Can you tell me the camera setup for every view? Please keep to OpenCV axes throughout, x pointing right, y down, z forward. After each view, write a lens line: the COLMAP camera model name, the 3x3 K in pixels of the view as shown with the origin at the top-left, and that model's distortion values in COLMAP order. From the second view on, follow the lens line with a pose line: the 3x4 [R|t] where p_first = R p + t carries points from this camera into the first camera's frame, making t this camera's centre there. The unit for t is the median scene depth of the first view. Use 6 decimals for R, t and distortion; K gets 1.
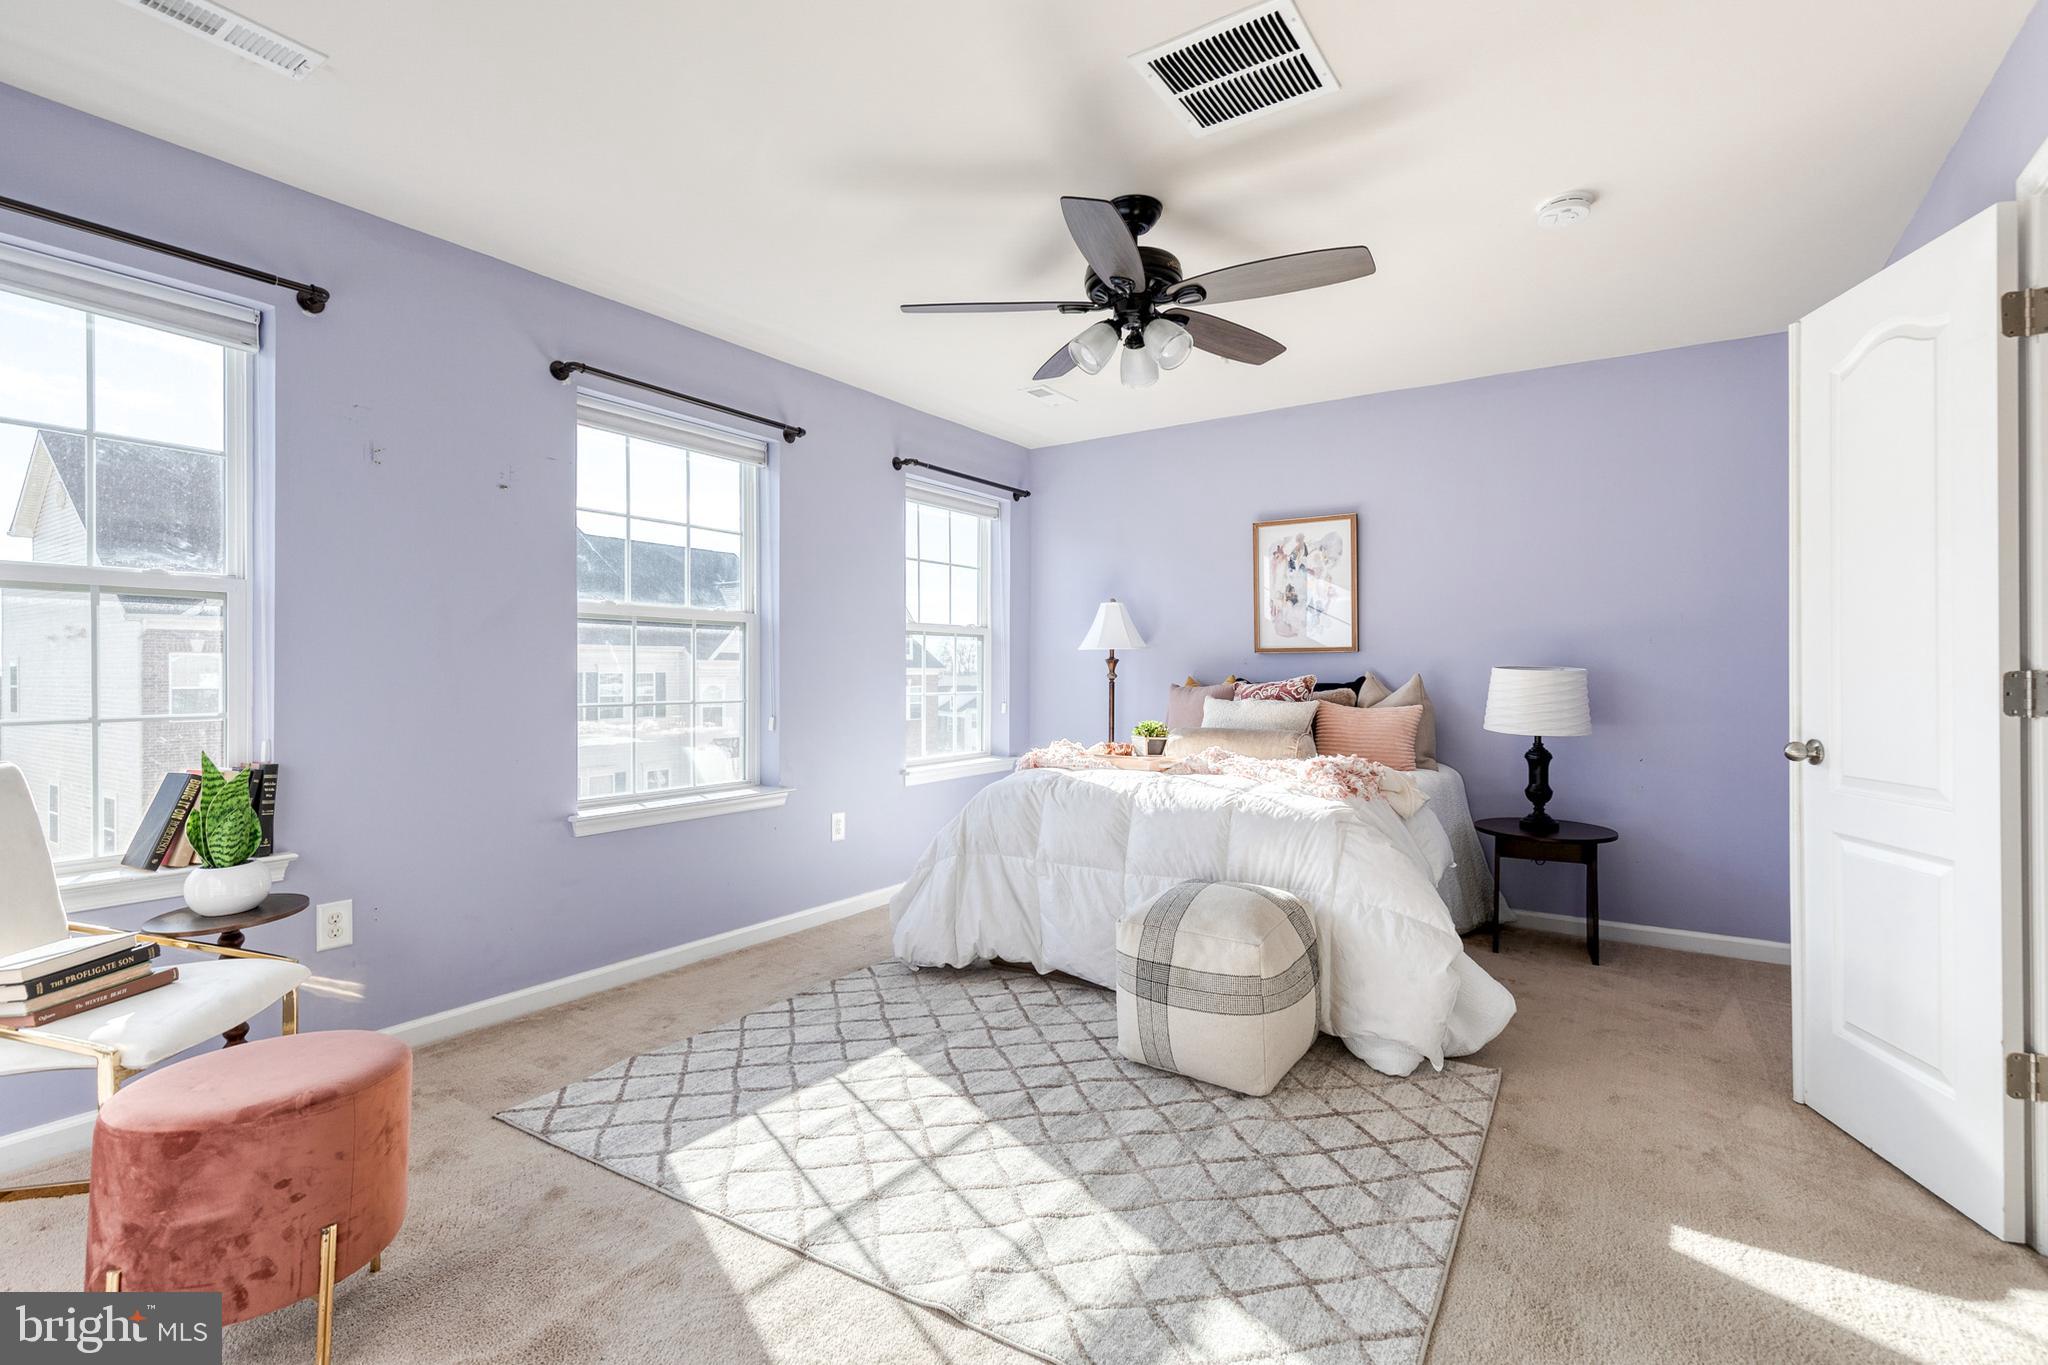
lens RADIAL K [[944.3, 0, 1023.3], [0, 944.3, 676.4], [0, 0, 1]] dist [0.011500, -0.005150]
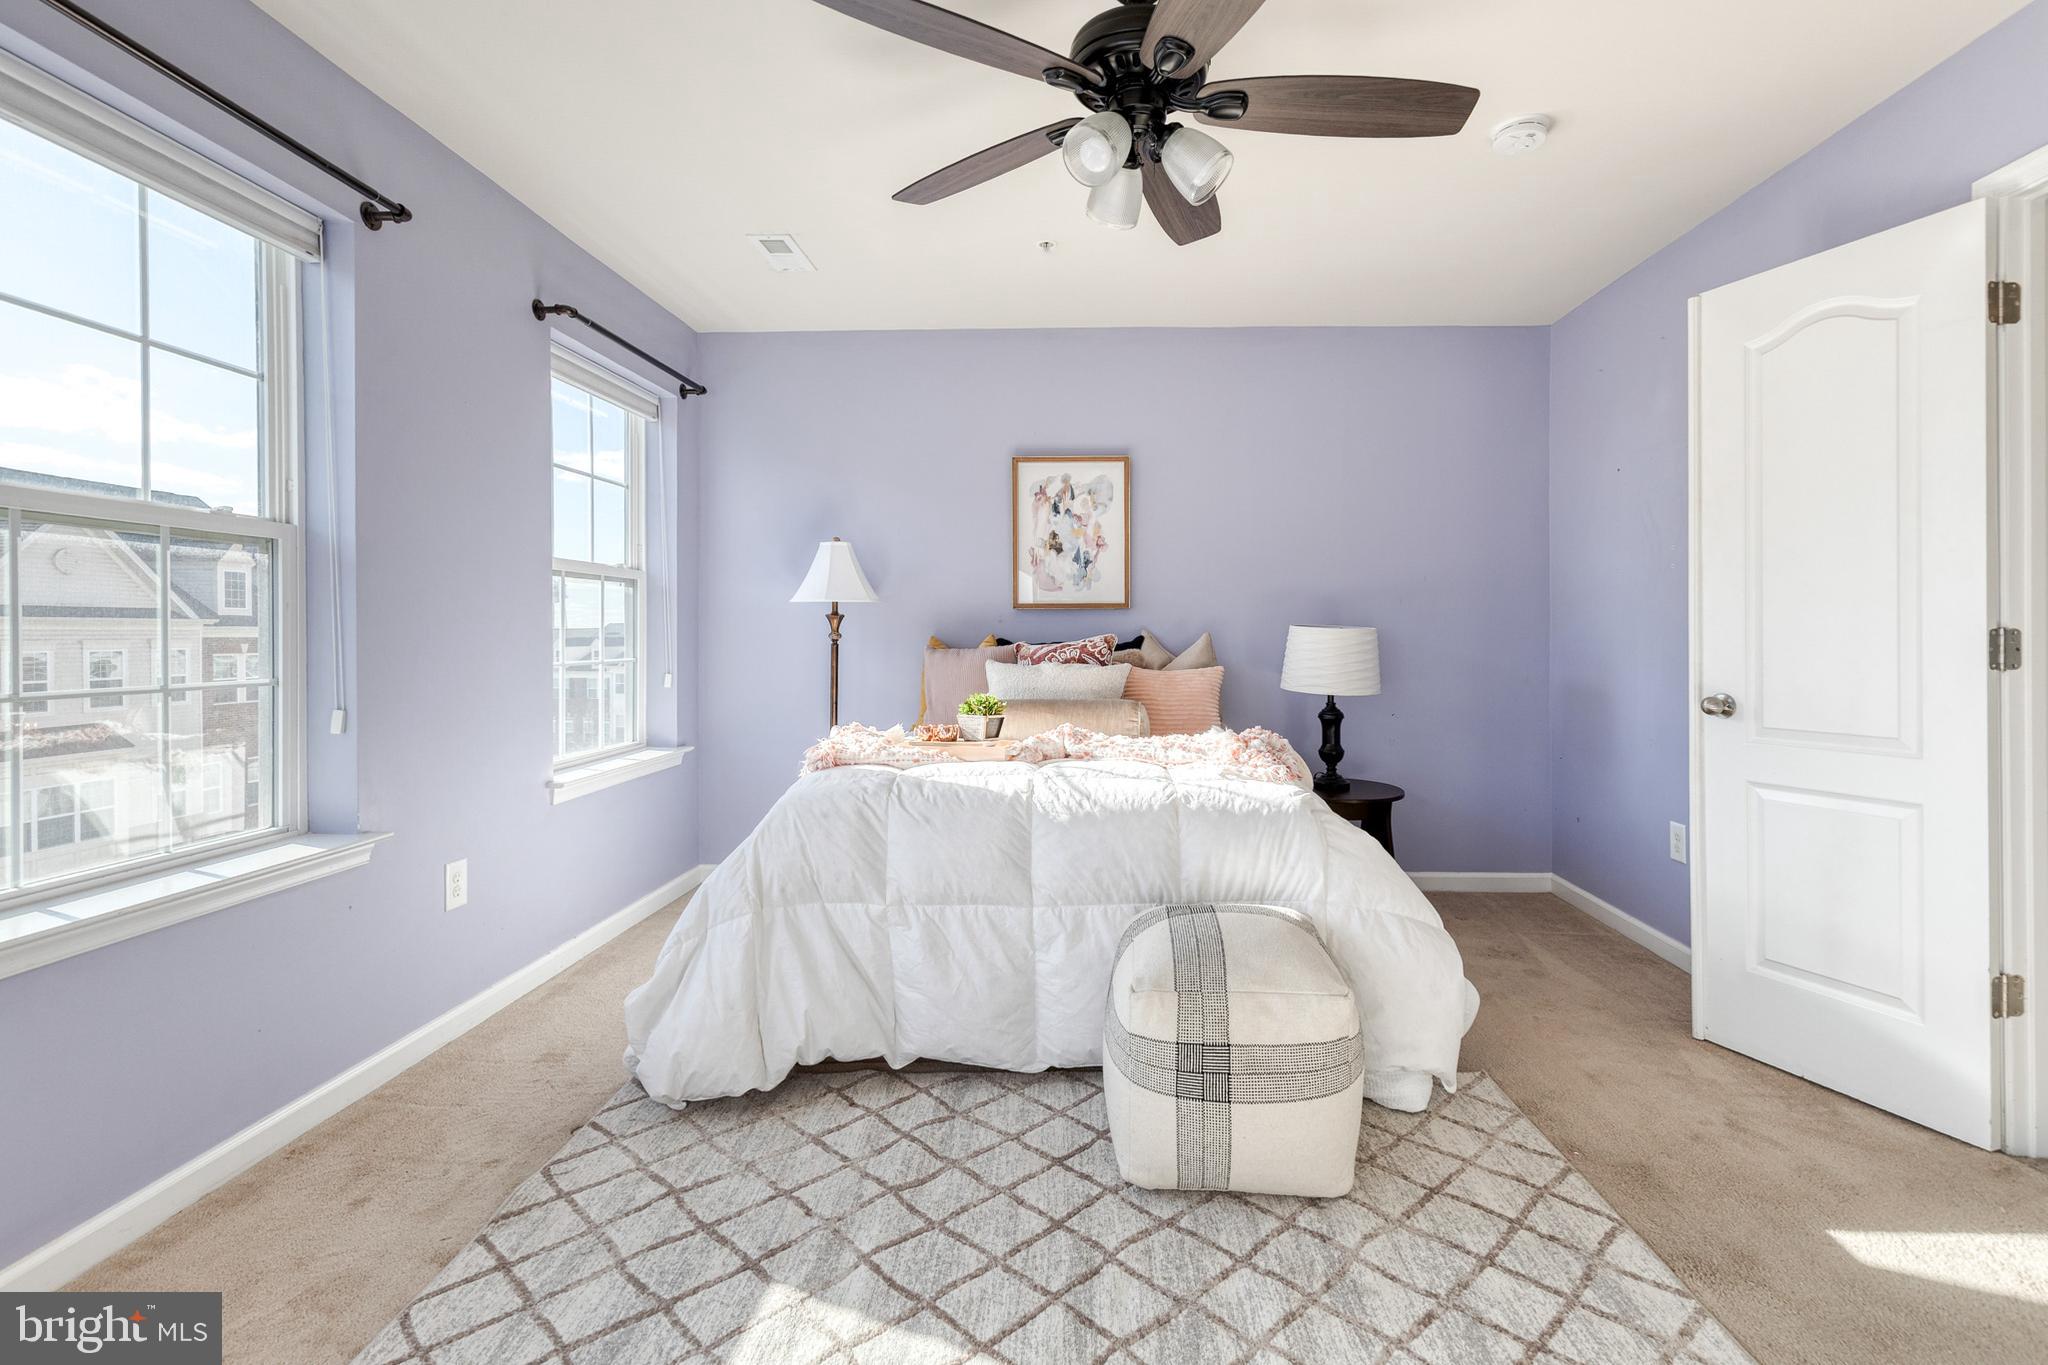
lens RADIAL K [[944.3, 0, 1067.9], [0, 944.3, 641.4], [0, 0, 1]] dist [0.011500, -0.005150]
pose [[0.845399, -0.005161, 0.534111, -0.245851], [0.002786, 0.999982, 0.005253, 0.000483], [-0.534129, -0.002953, 0.845398, 0.358239]]
